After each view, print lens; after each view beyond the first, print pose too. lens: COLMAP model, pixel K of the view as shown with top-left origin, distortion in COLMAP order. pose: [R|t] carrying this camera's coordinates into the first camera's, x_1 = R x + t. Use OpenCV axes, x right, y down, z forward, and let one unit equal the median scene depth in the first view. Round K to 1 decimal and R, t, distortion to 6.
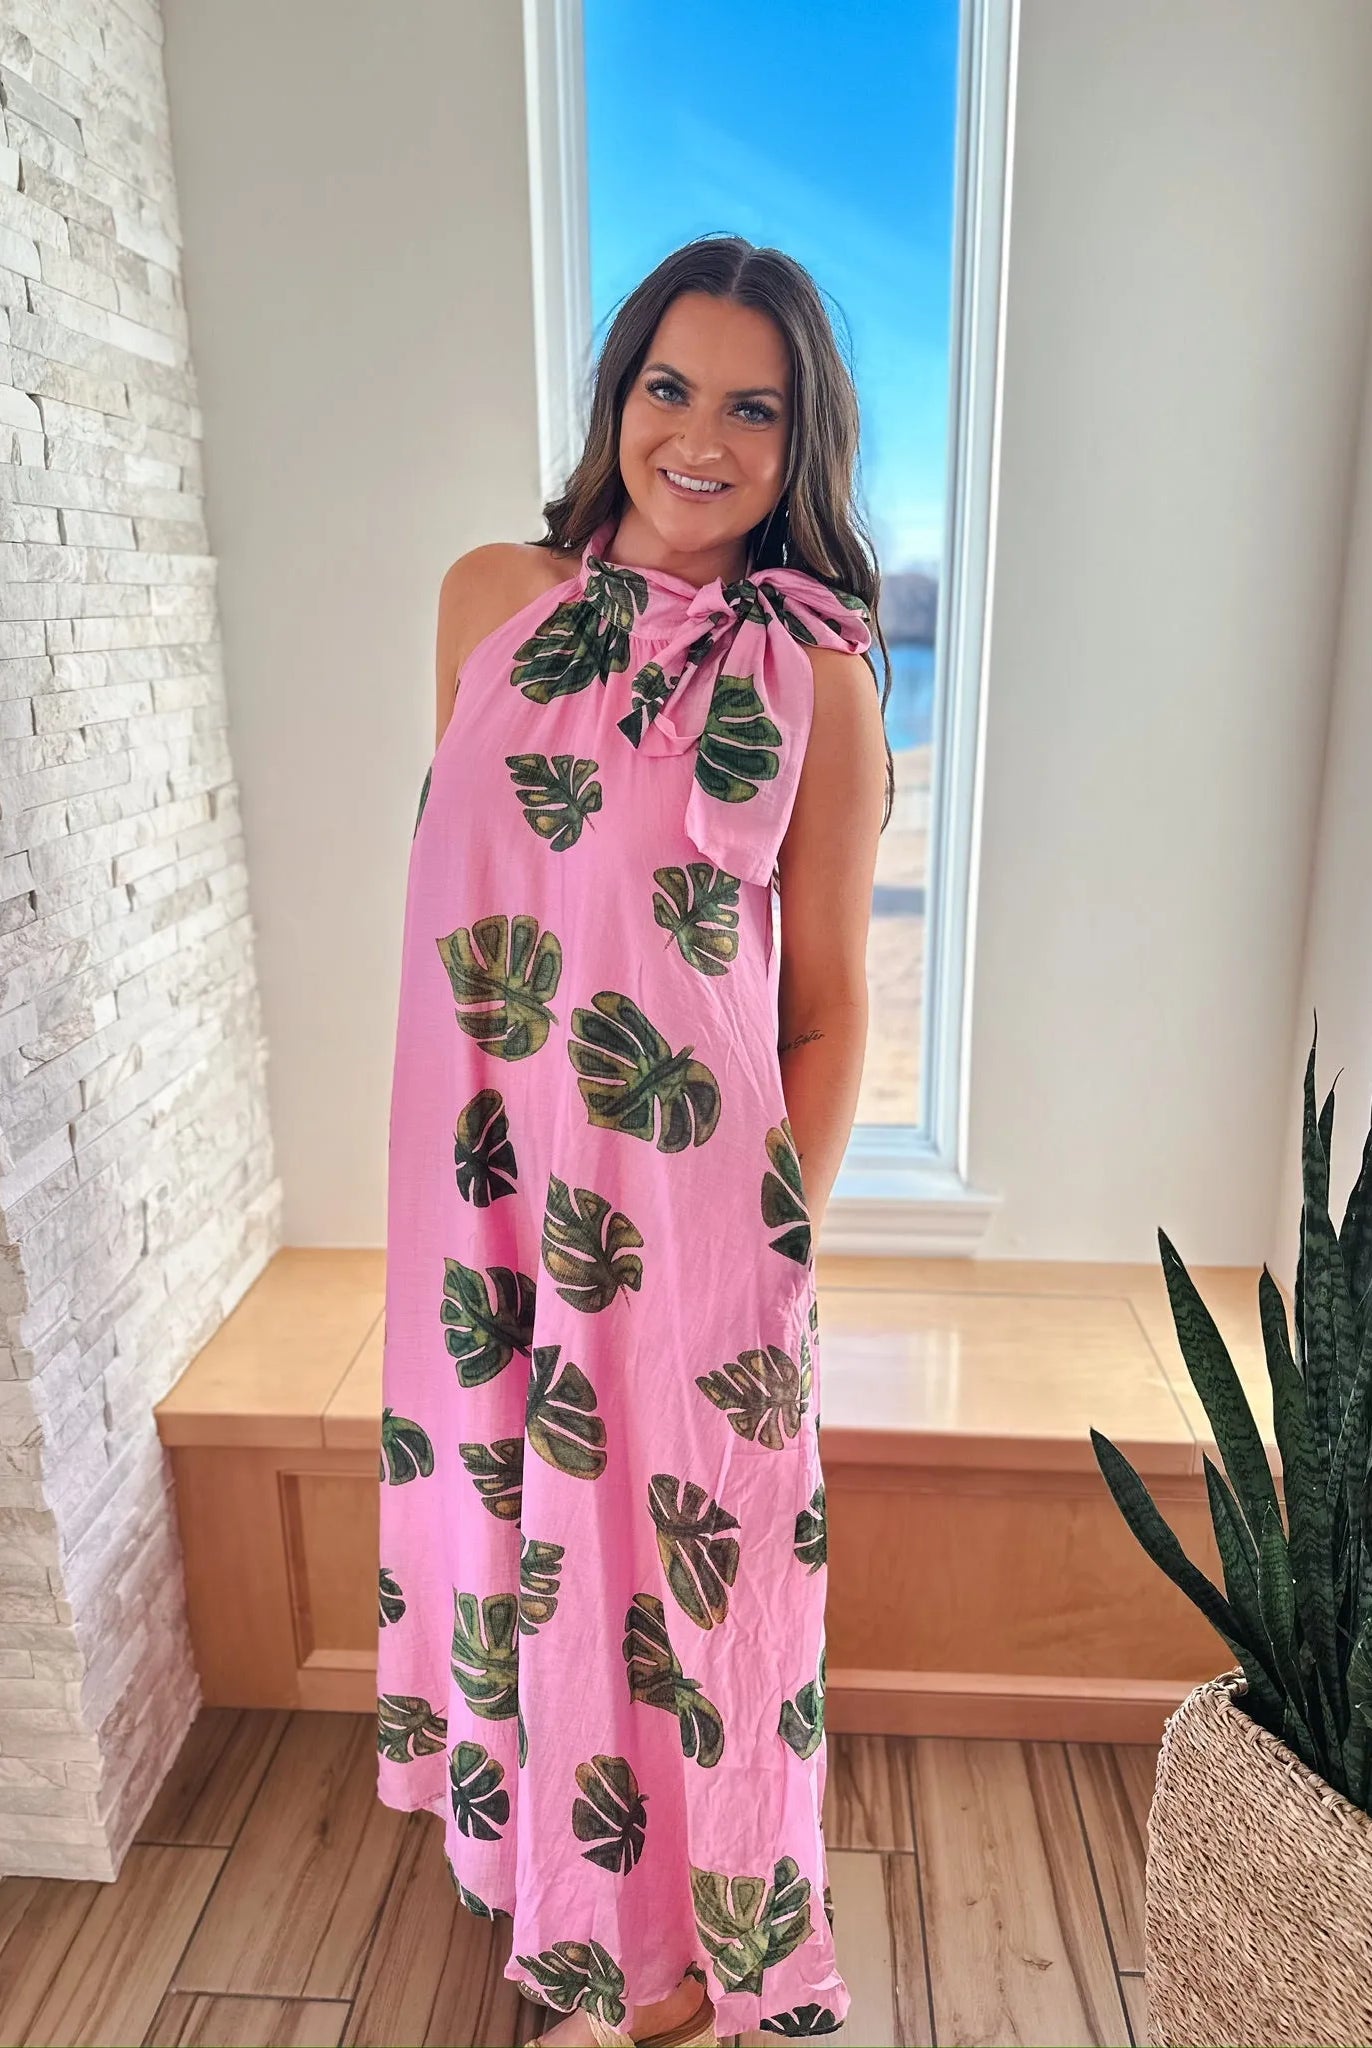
lens RADIAL K [[1459.0, 0, 686.0], [0, 1459.0, 1024.0], [0, 0, 1]] dist [-0.005224, -0.006609]
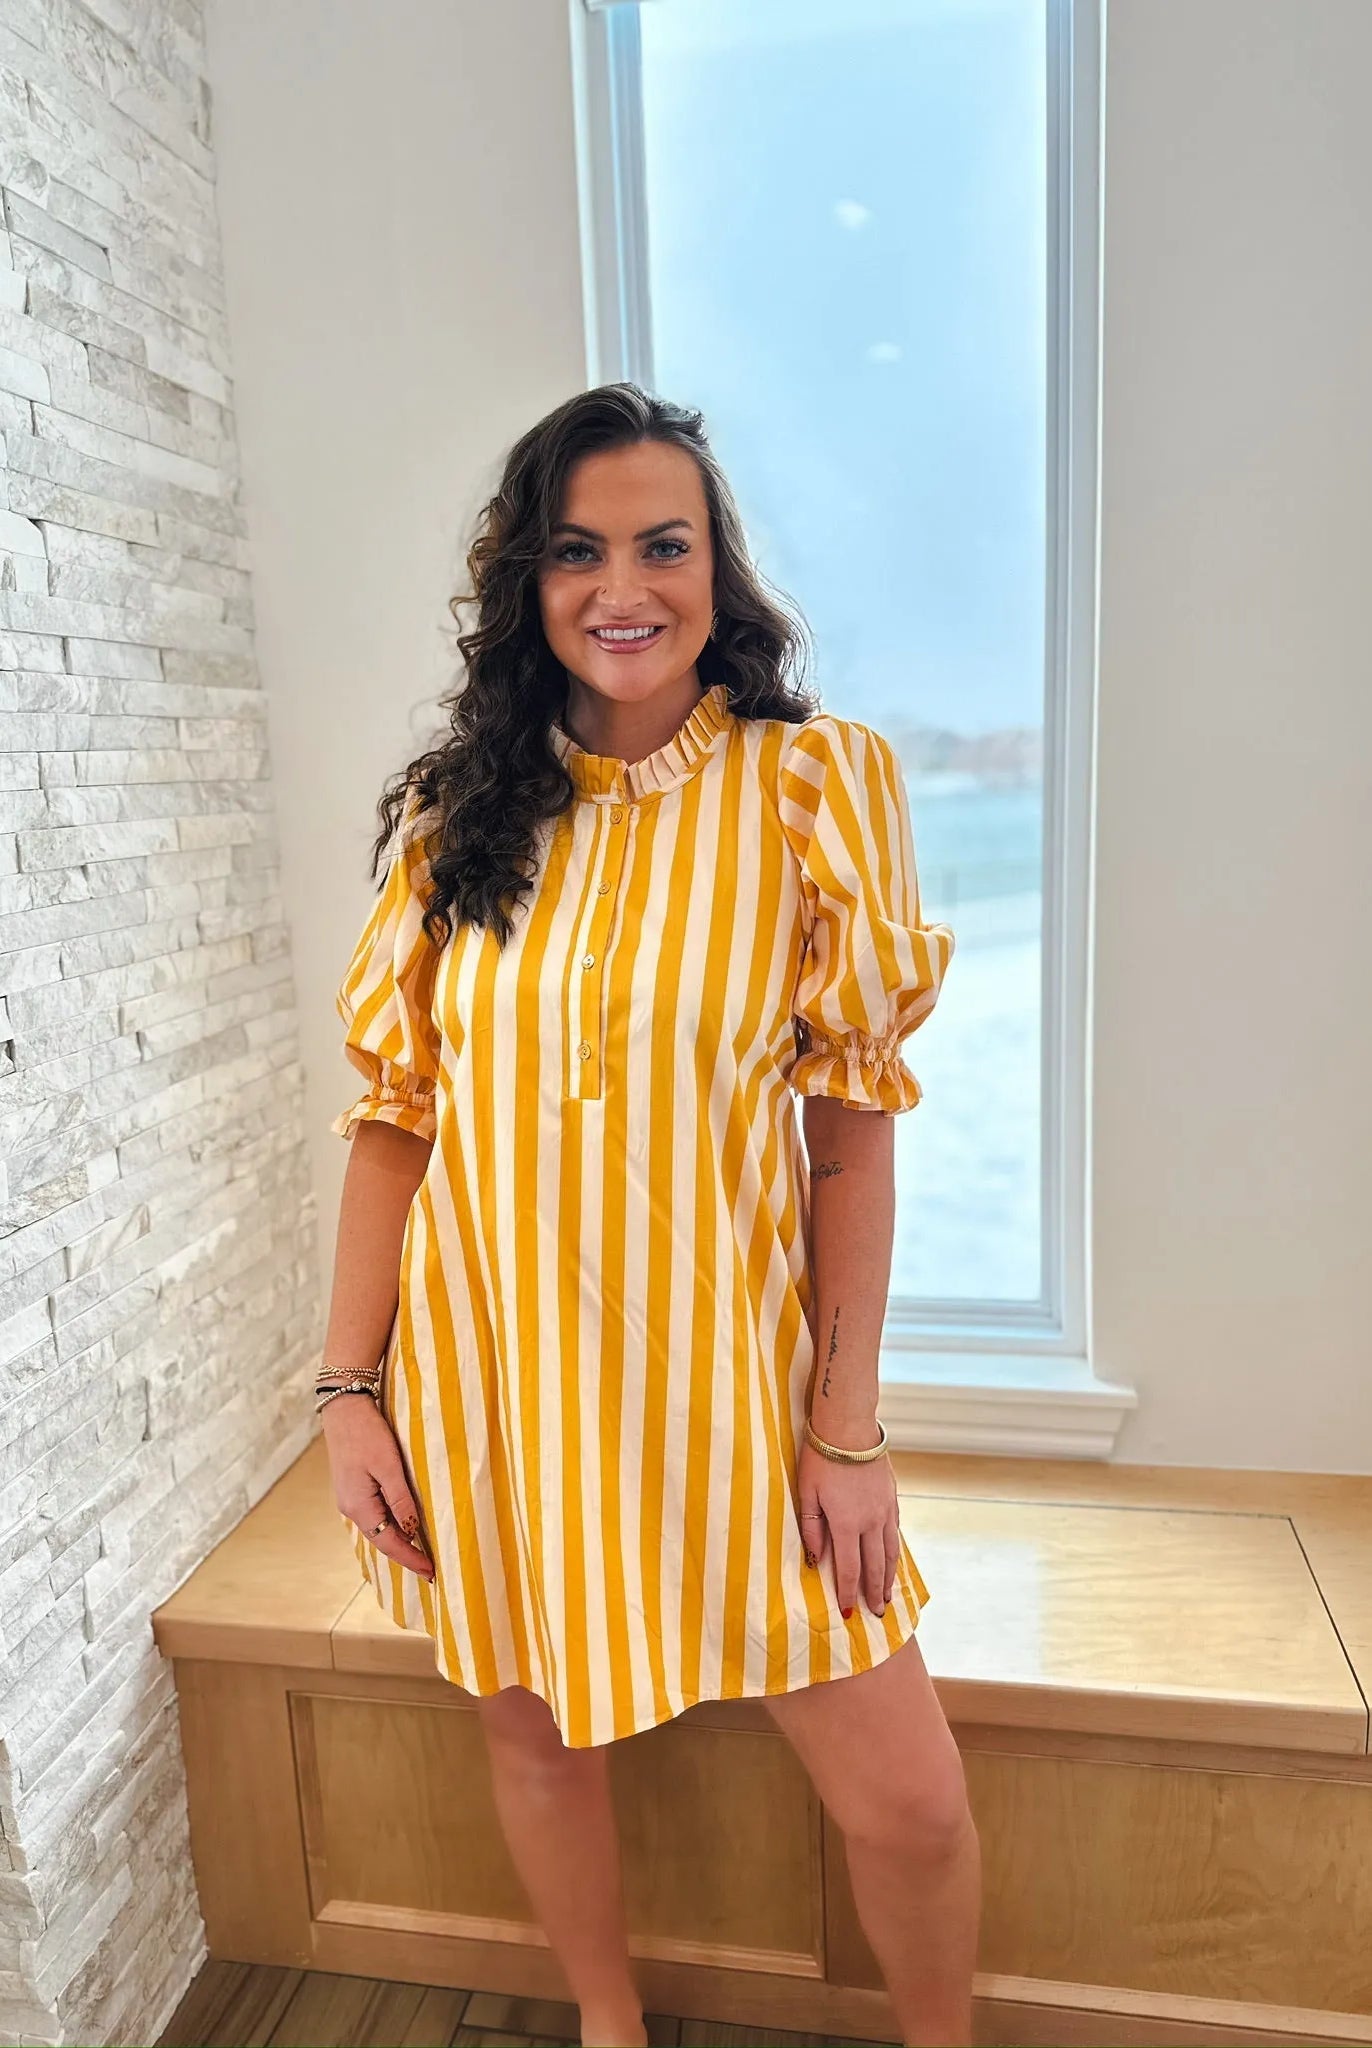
lens RADIAL K [[1459.0, 0, 686.0], [0, 1459.0, 1024.0], [0, 0, 1]] dist [-0.005224, -0.006609]
pose [[0.993084, -0.005926, -0.117254, 0.071599], [-0.005513, 0.995270, -0.096995, -0.012990], [0.117274, 0.096971, 0.988354, 0.123514]]
